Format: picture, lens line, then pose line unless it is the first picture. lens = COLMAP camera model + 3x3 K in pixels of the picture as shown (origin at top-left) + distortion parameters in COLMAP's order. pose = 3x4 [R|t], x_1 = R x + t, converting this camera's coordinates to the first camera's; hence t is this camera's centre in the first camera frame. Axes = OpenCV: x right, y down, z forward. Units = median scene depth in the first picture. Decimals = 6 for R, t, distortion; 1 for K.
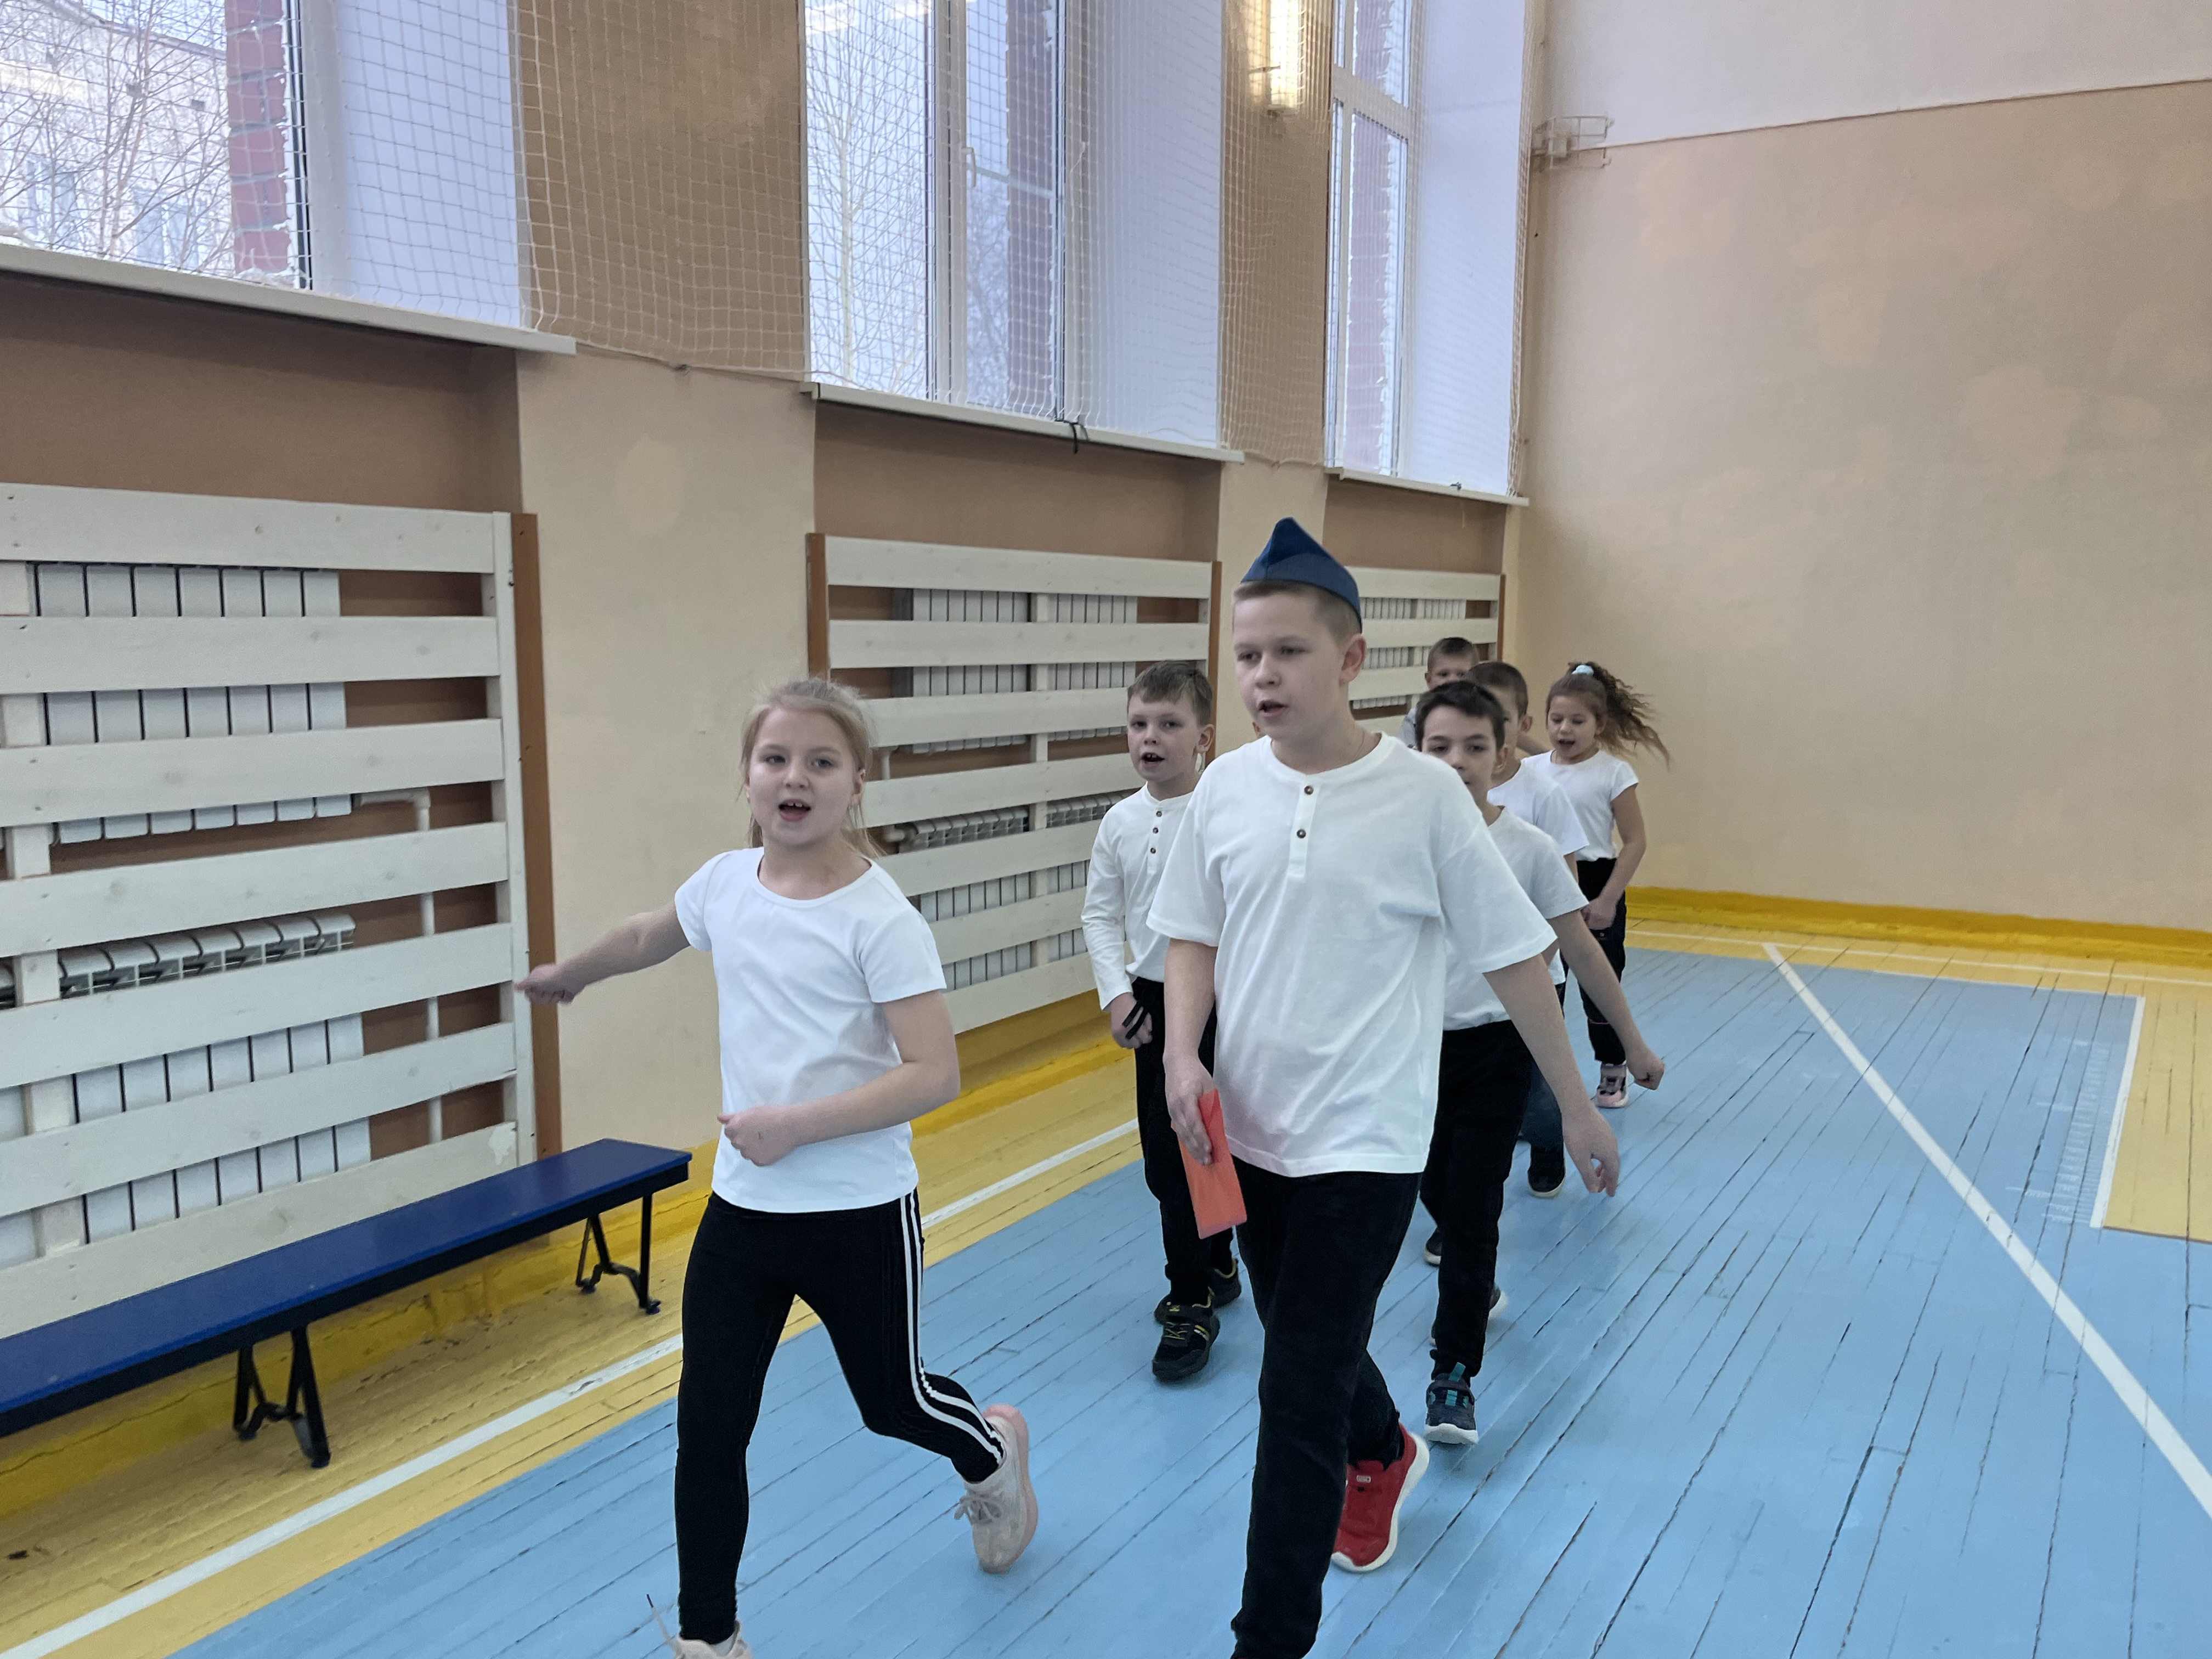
lens RADIAL K [[1891.1, 0, 1091.5], [0, 1891.1, 844.7], [0, 0, 1]] dist [0.016215, -0.009019]
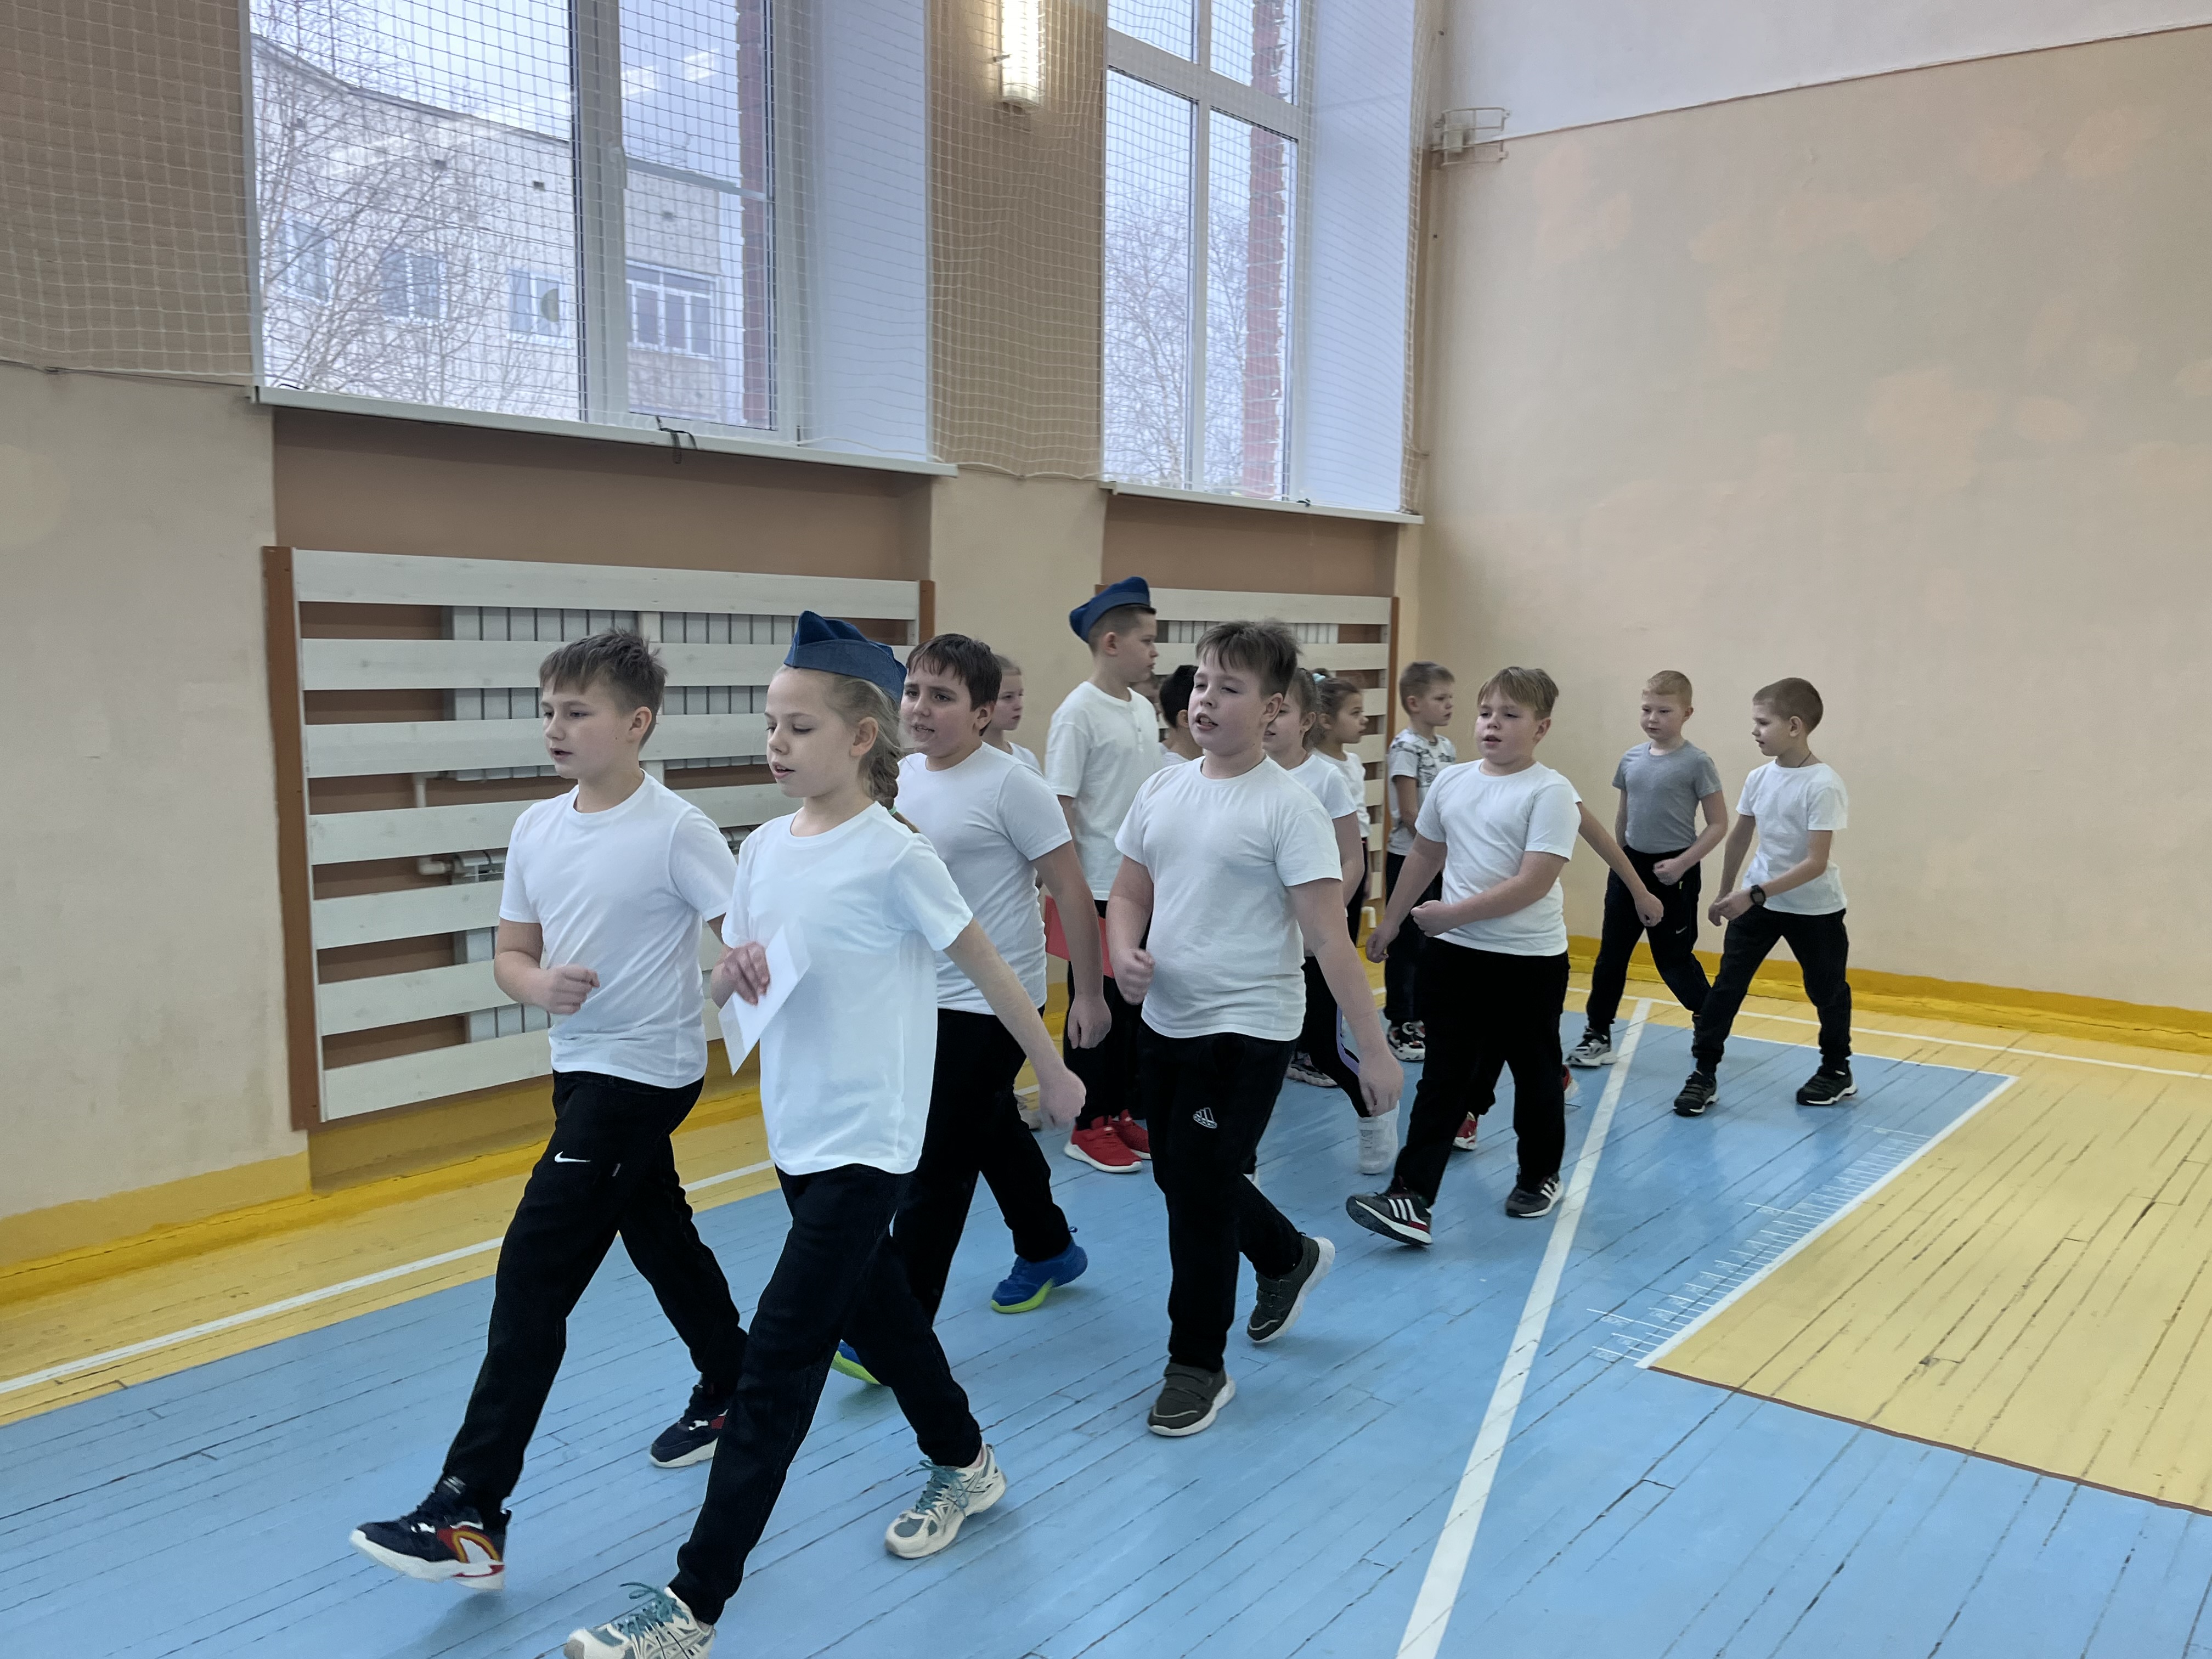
lens RADIAL K [[1824.6, 0, 1130.1], [0, 1824.6, 833.8], [0, 0, 1]] dist [0.024214, -0.024248]
pose [[0.990038, 0.019129, -0.139496, 0.291303], [-0.021257, 0.999679, -0.013778, -0.013177], [0.139188, 0.016606, 0.990127, 0.114536]]
